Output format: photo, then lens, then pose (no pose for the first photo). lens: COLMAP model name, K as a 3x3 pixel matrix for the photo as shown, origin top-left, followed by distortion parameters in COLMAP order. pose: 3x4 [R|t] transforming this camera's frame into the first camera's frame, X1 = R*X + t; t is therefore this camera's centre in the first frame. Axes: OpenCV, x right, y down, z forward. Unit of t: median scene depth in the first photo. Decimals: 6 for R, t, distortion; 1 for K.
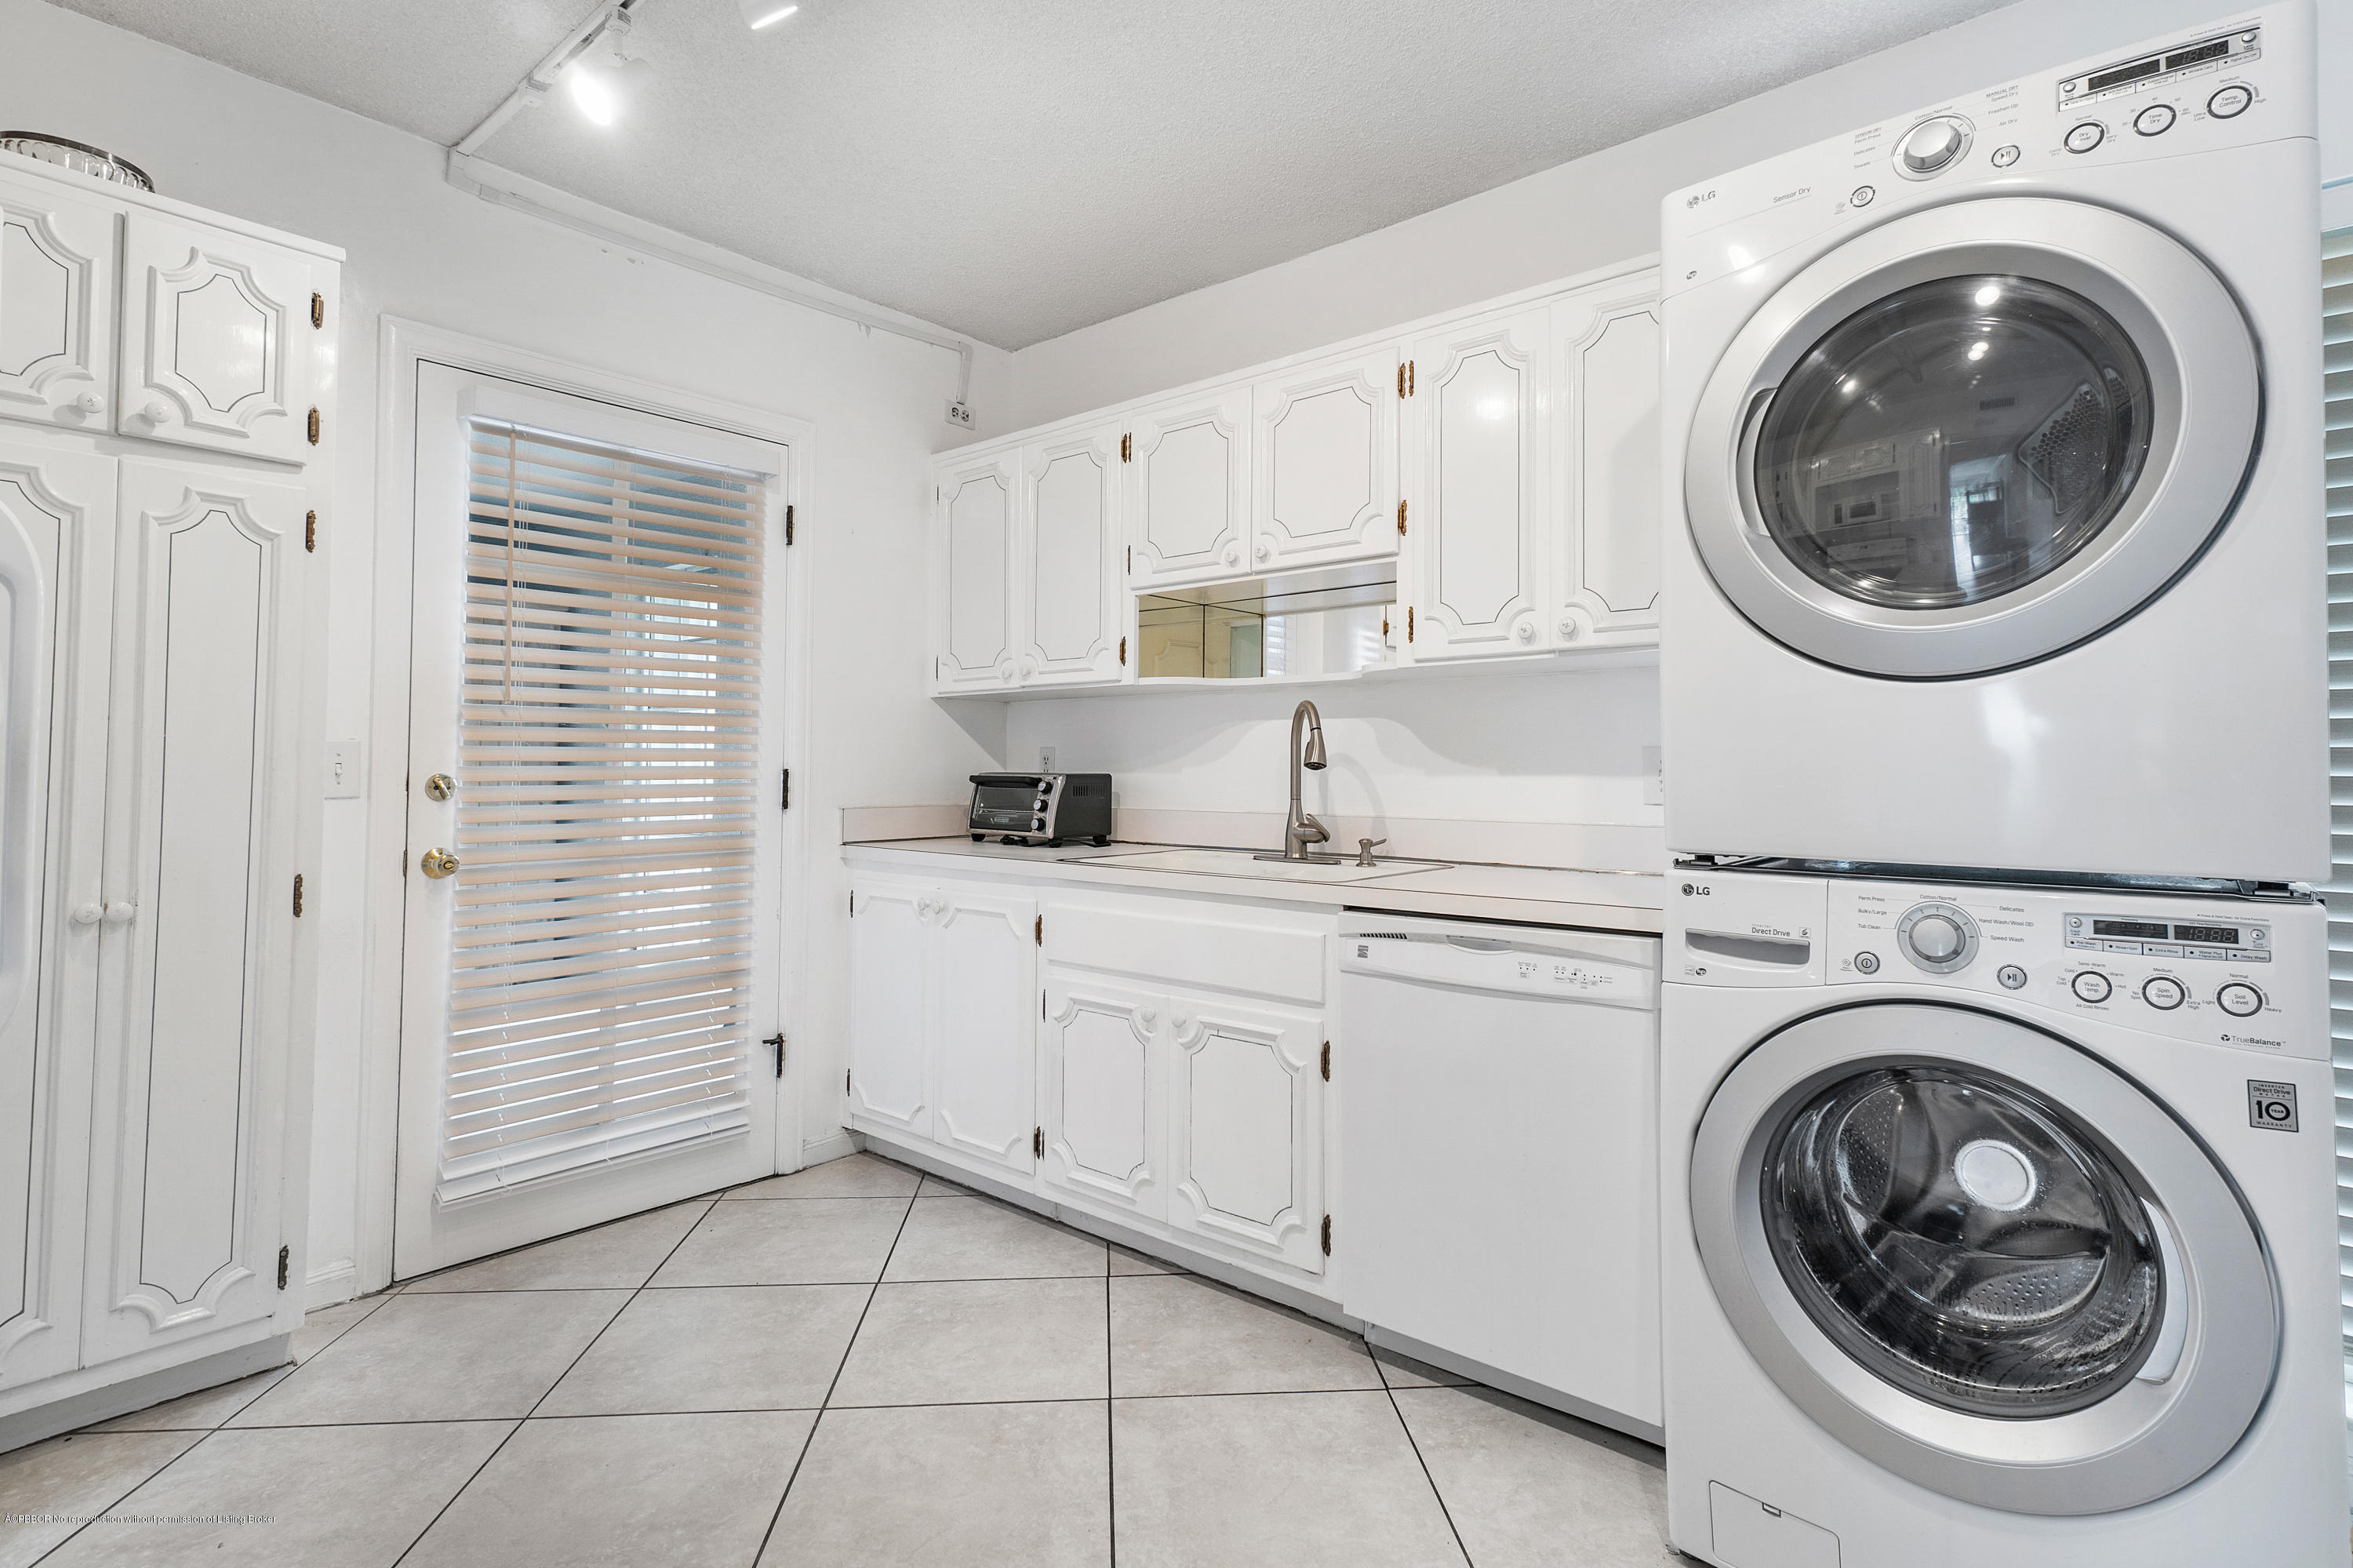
lens RADIAL K [[1108.9, 0, 1172.4], [0, 1108.9, 741.8], [0, 0, 1]] dist [0.001860, 0.000576]
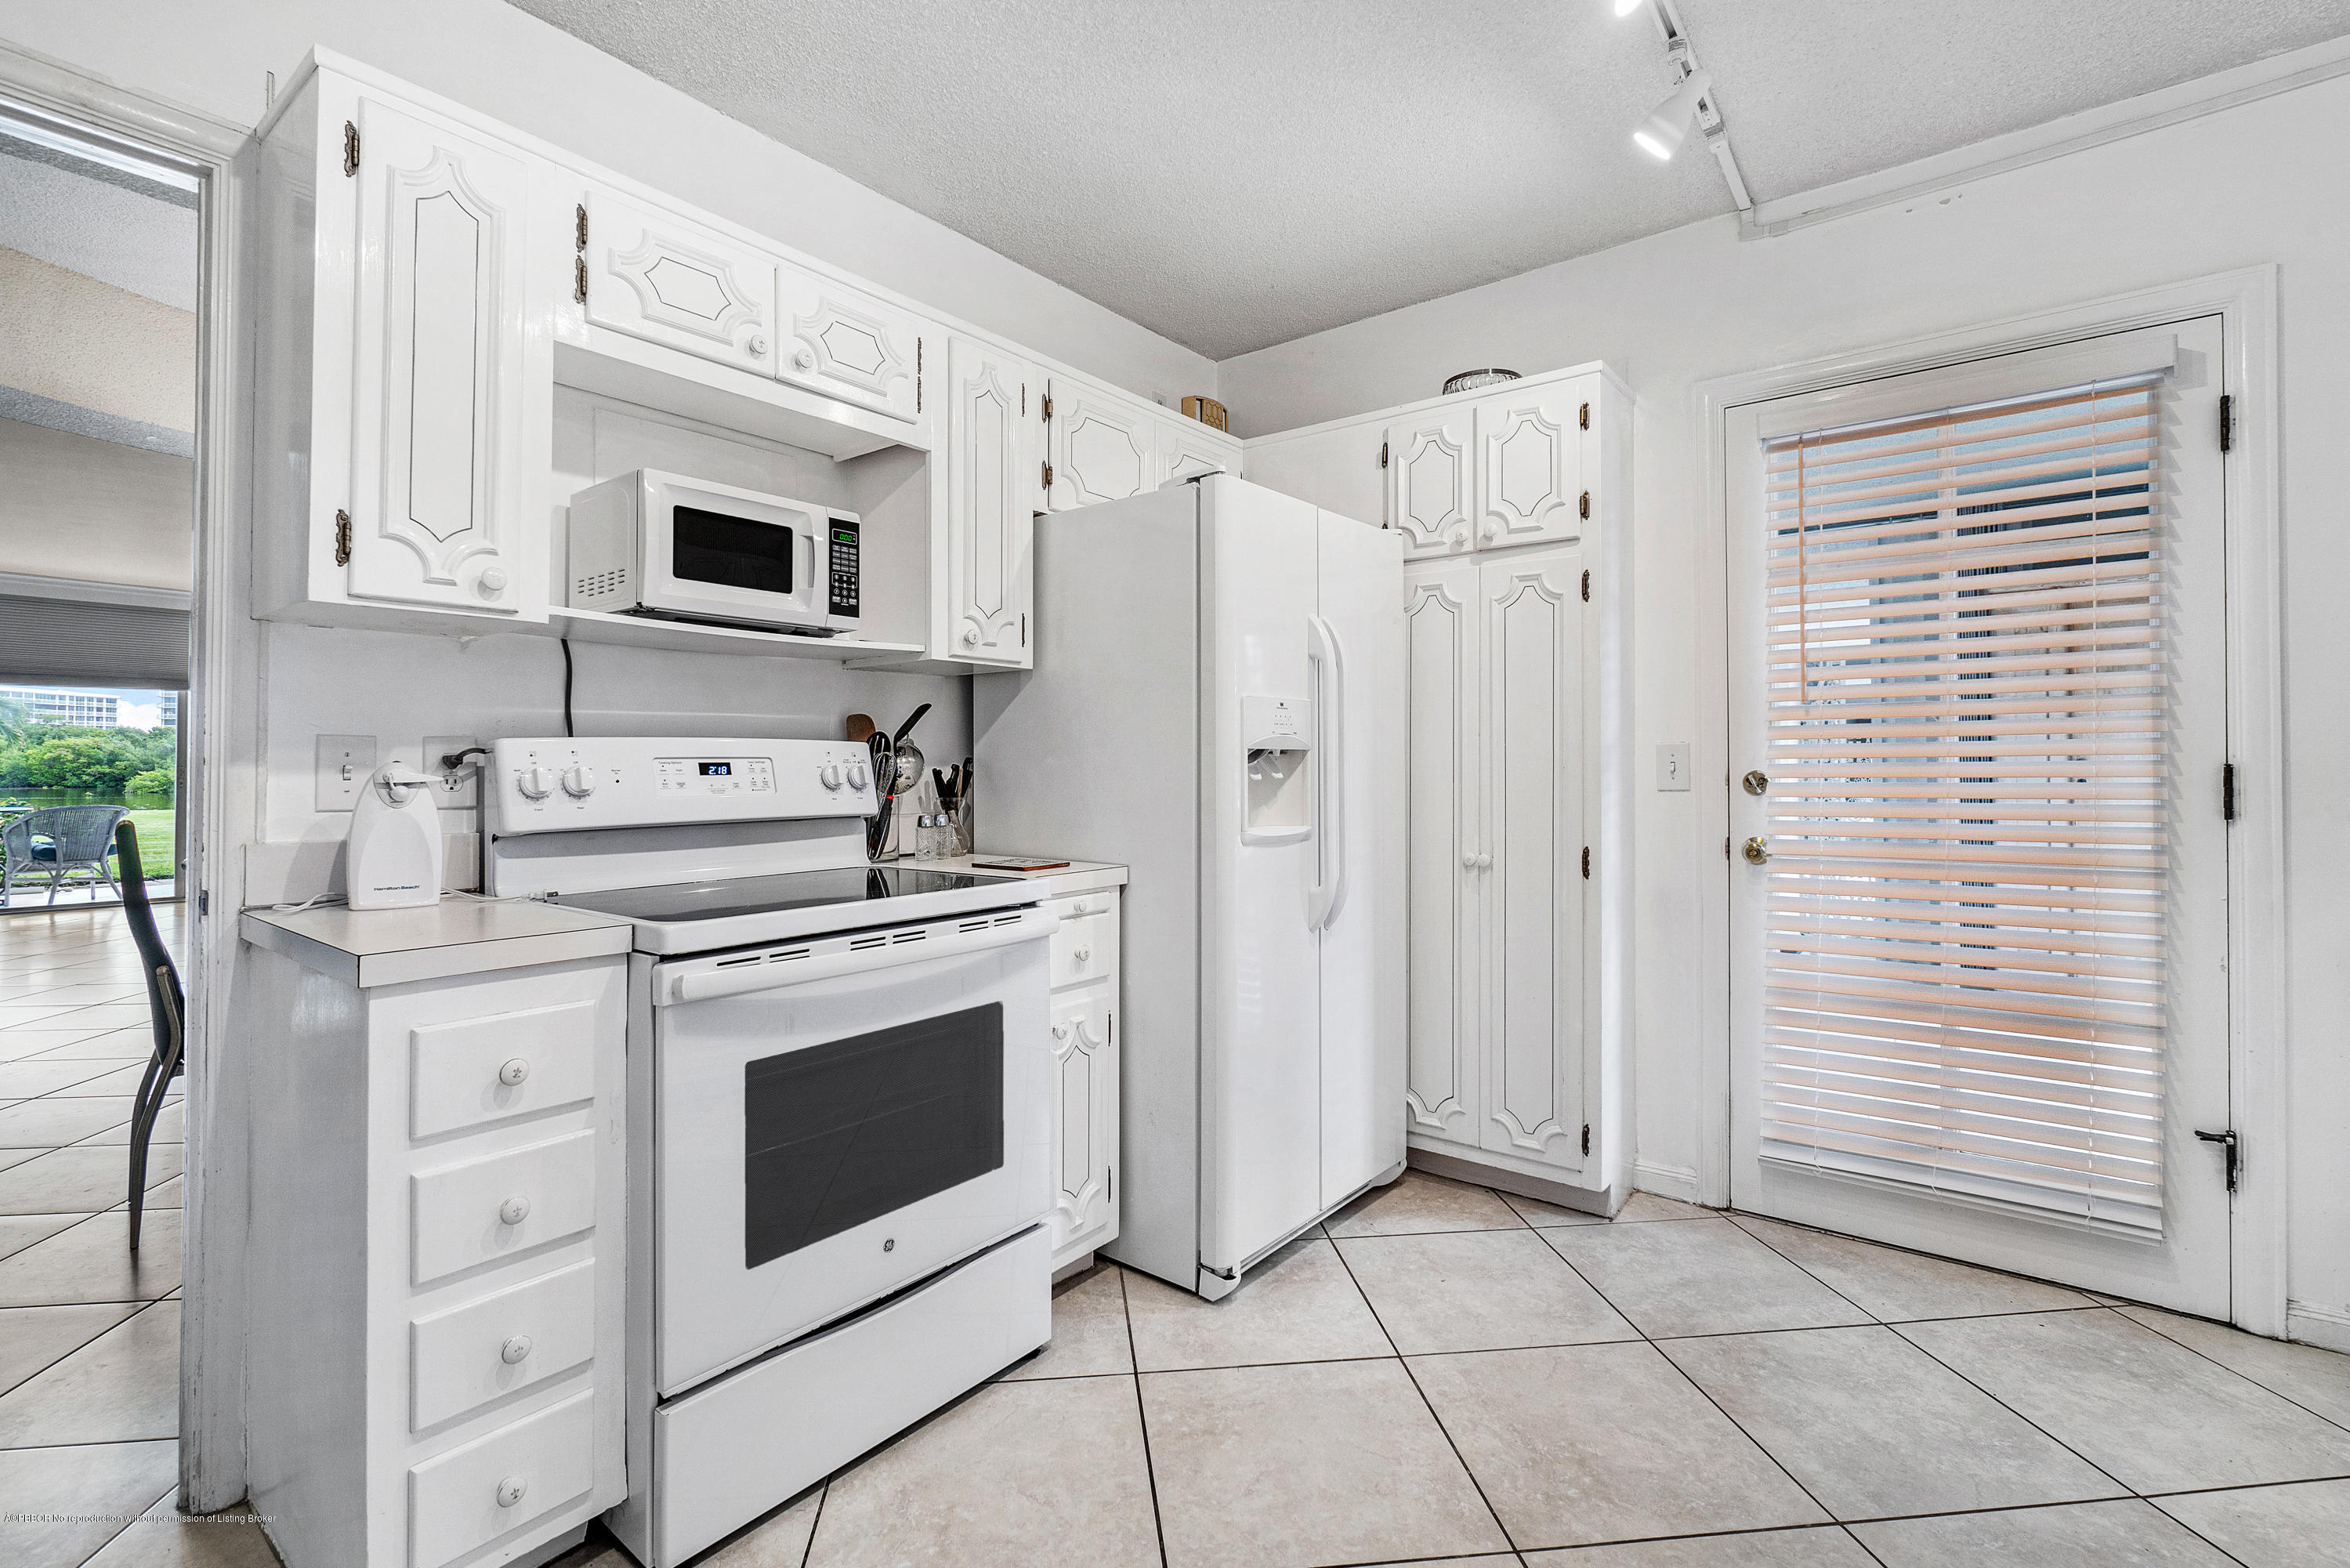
lens RADIAL K [[1046.4, 0, 1202.4], [0, 1046.4, 755.7], [0, 0, 1]] dist [-0.007363, -0.000102]
pose [[0.080240, -0.015117, -0.996661, 0.369343], [0.027828, 0.999529, -0.012921, 0.012557], [0.996387, -0.026698, 0.080623, 0.393025]]
